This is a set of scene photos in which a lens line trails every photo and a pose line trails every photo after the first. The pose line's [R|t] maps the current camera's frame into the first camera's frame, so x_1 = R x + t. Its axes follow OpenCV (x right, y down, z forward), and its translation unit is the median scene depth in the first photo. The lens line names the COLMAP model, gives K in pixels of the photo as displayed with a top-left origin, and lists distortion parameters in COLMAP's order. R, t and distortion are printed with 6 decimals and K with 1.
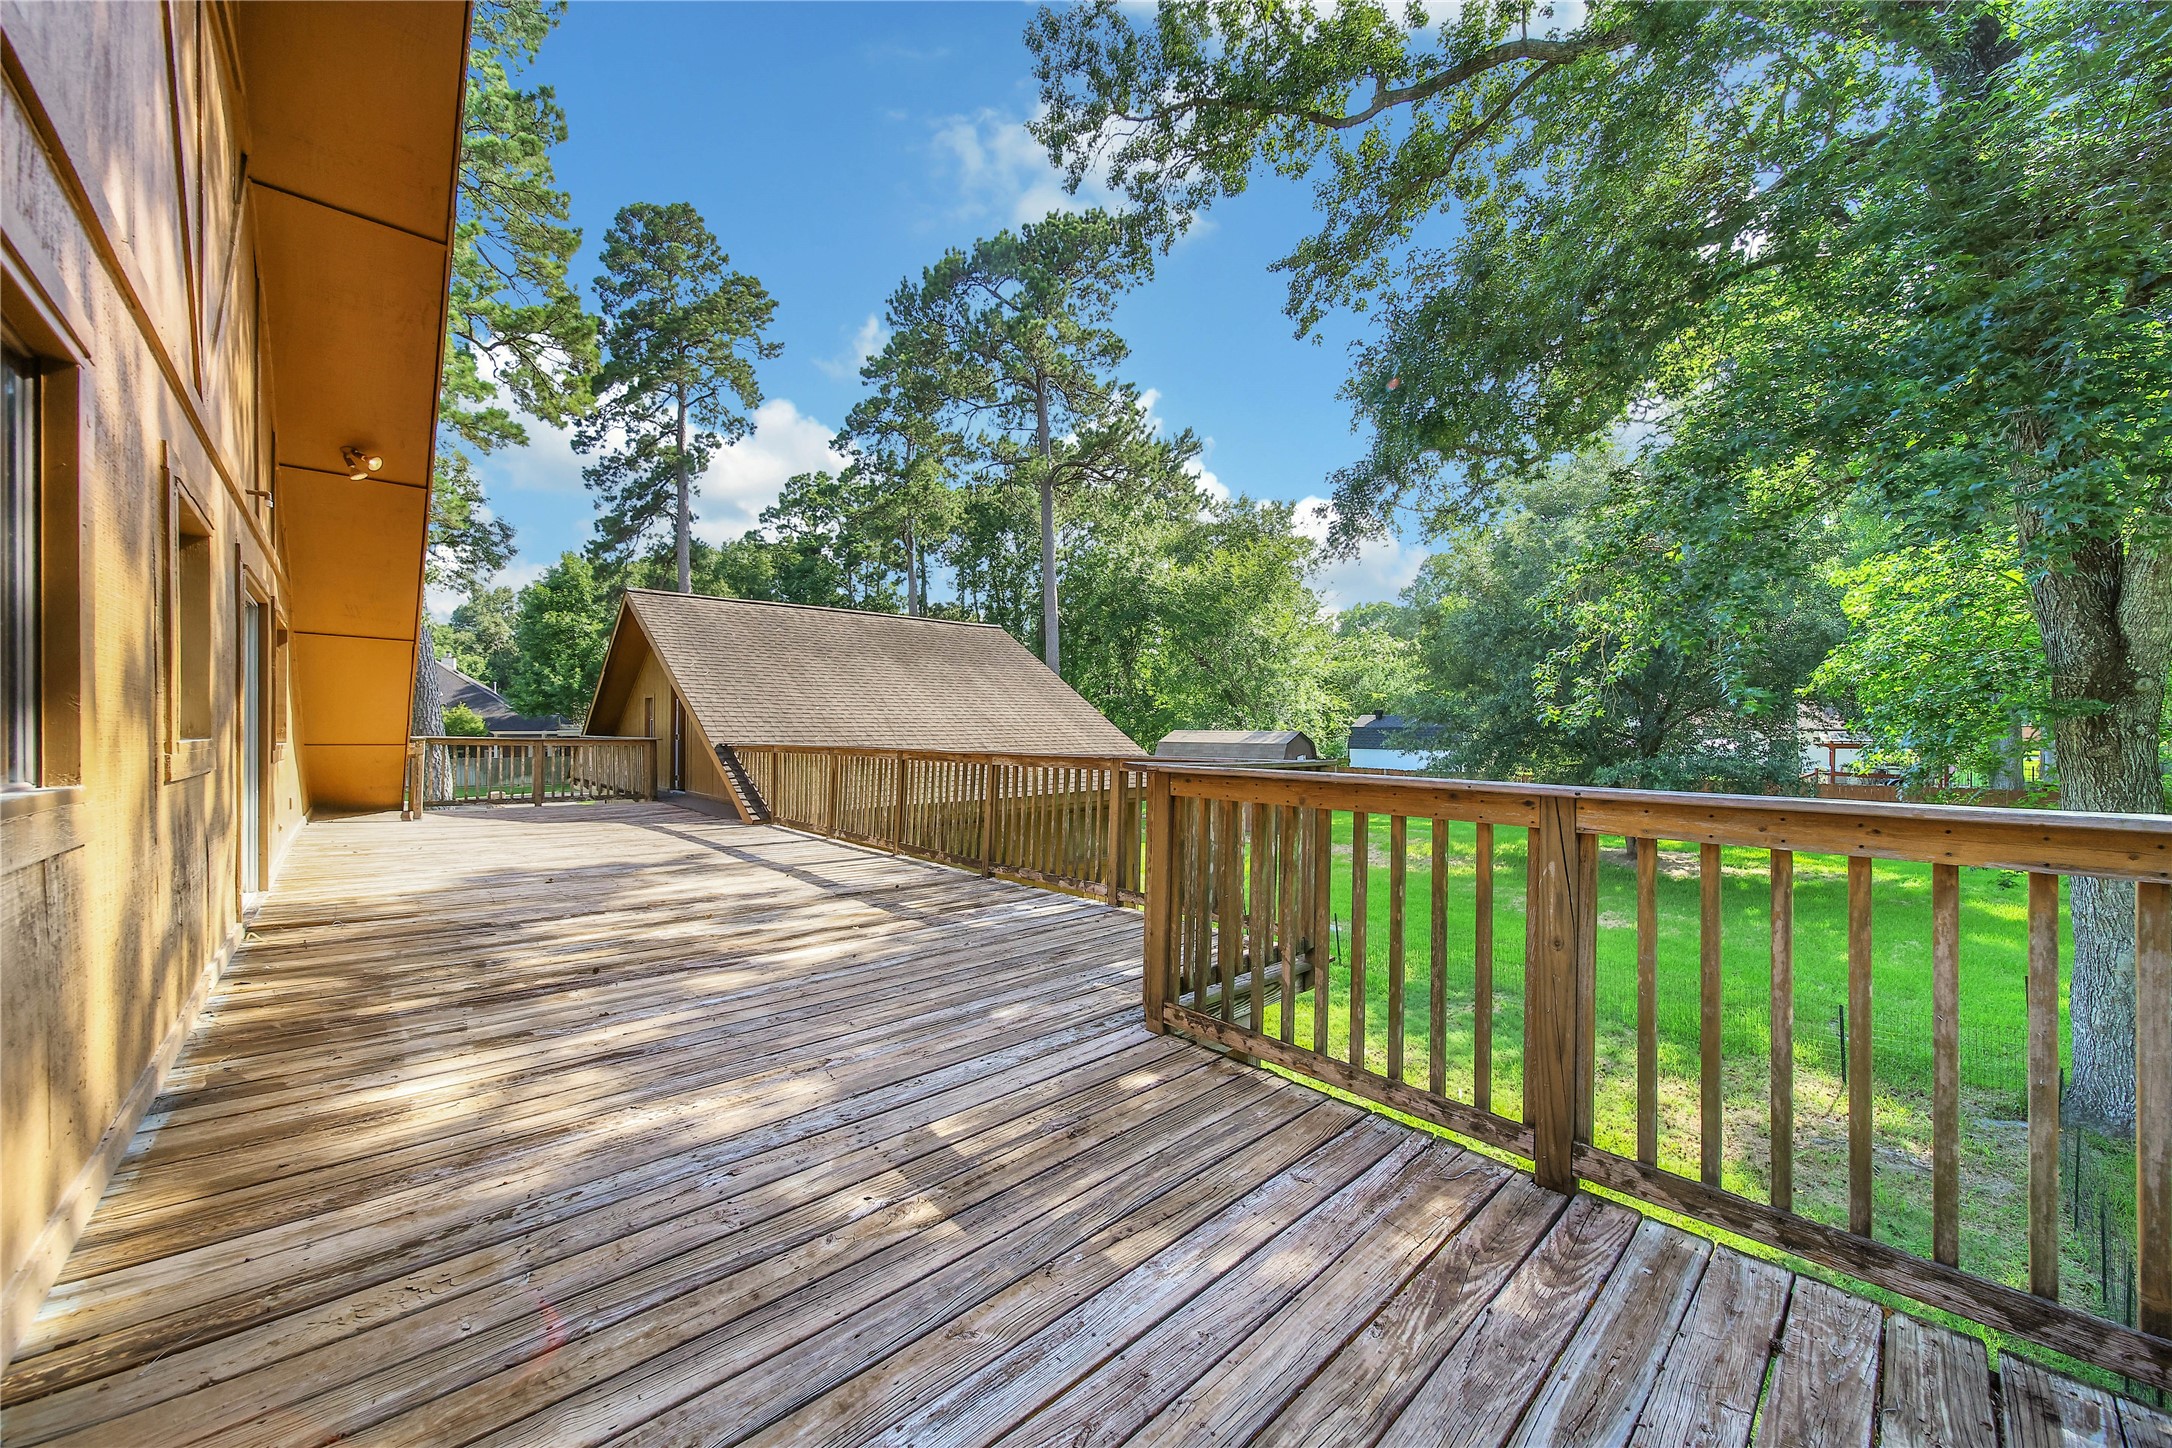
lens RADIAL K [[783.6, 0, 1079.6], [0, 783.6, 735.0], [0, 0, 1]] dist [-0.002195, -0.000631]
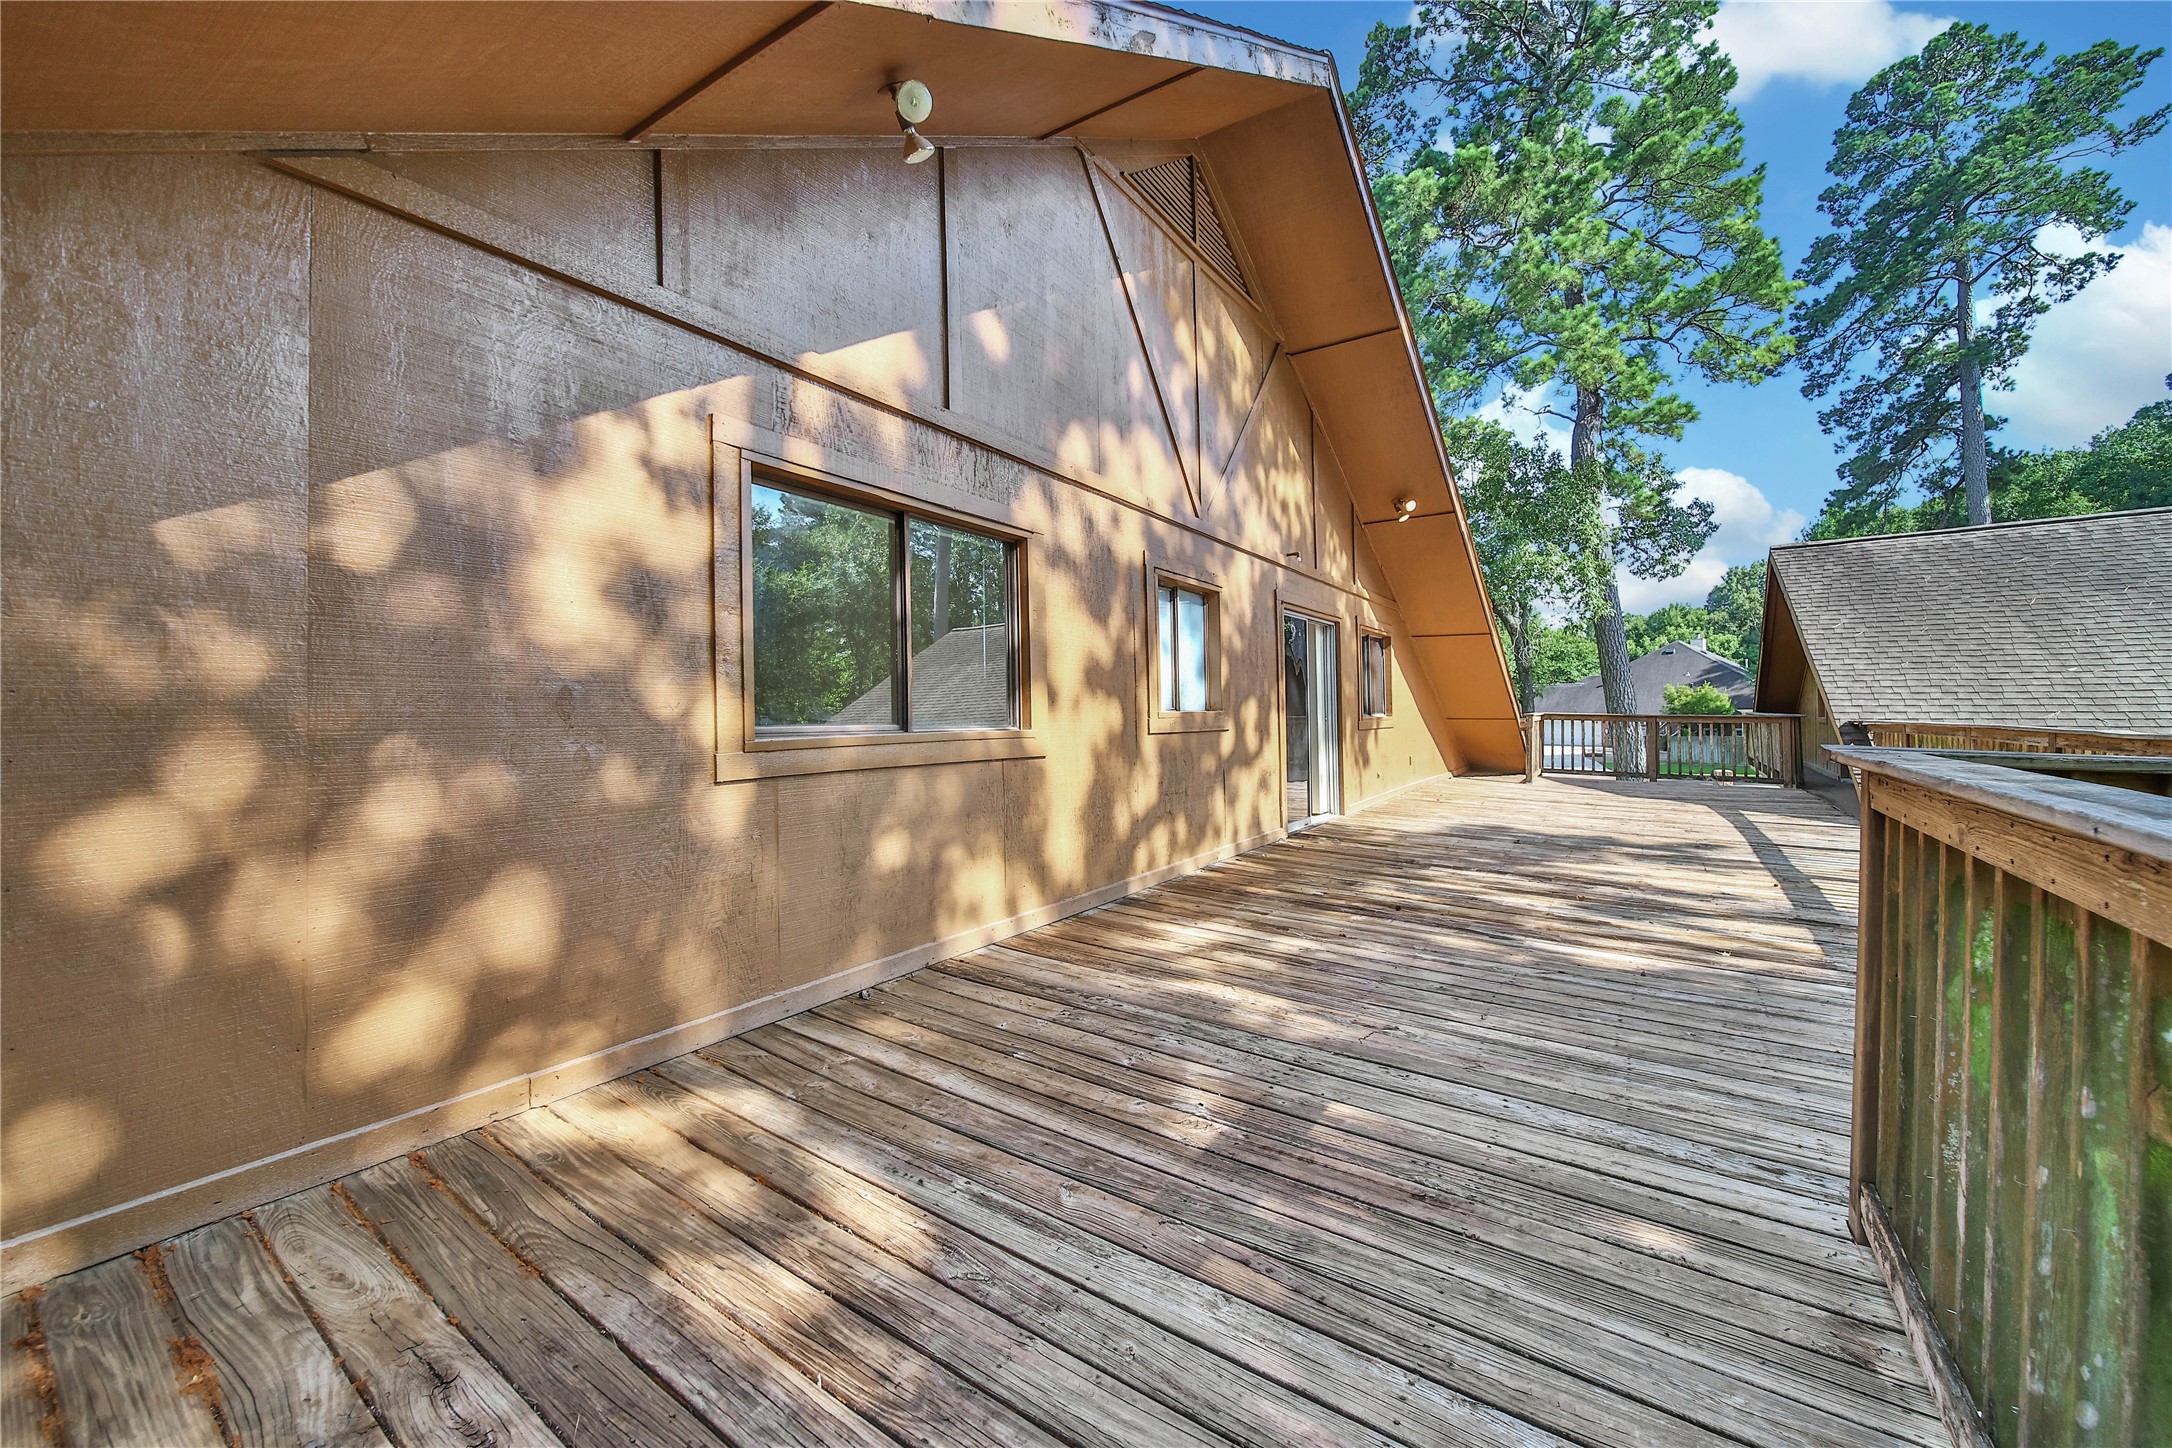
lens RADIAL K [[783.6, 0, 1132.2], [0, 783.6, 712.4], [0, 0, 1]] dist [-0.002195, -0.000631]
pose [[0.274787, -0.001769, -0.961504, 0.450256], [0.001119, 0.999998, -0.001520, 0.009439], [0.961505, -0.000658, 0.274788, 0.326008]]
